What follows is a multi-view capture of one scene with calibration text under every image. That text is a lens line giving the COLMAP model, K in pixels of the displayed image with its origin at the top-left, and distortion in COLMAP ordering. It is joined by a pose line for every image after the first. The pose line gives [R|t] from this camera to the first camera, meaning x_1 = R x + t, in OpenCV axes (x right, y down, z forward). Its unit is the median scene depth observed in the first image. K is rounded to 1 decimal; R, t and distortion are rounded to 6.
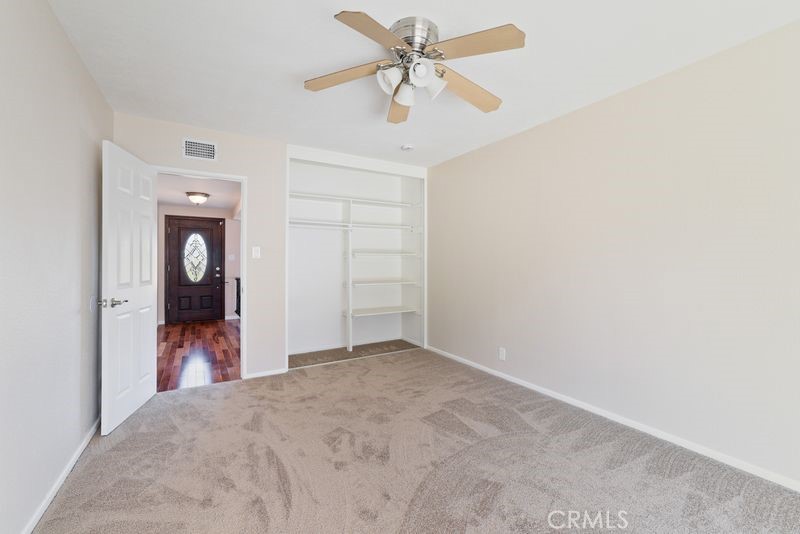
lens RADIAL K [[339.9, 0, 399.6], [0, 339.9, 266.9], [0, 0, 1]] dist [-0.010664, 0.006541]
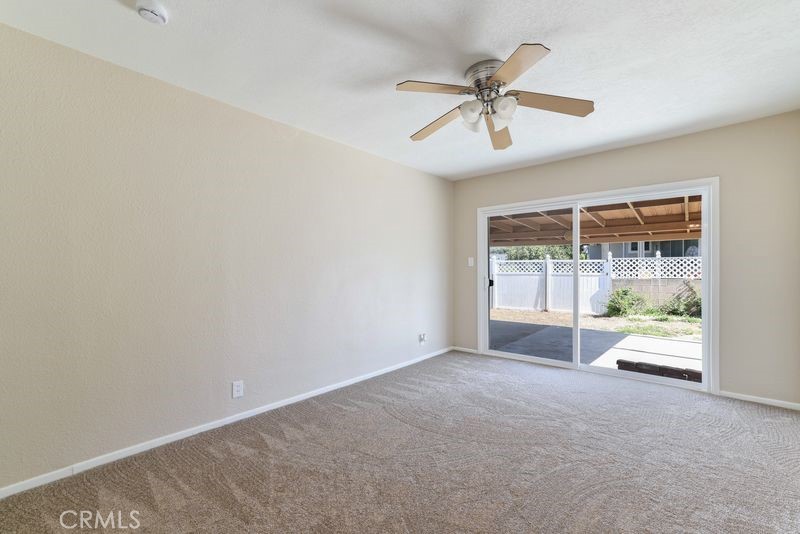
lens RADIAL K [[339.9, 0, 399.0], [0, 339.9, 266.9], [0, 0, 1]] dist [-0.010664, 0.006541]
pose [[-0.296319, -0.008594, 0.955050, -0.817868], [0.000864, 0.999957, 0.009266, -0.042606], [-0.955089, 0.003570, -0.296299, 1.332295]]
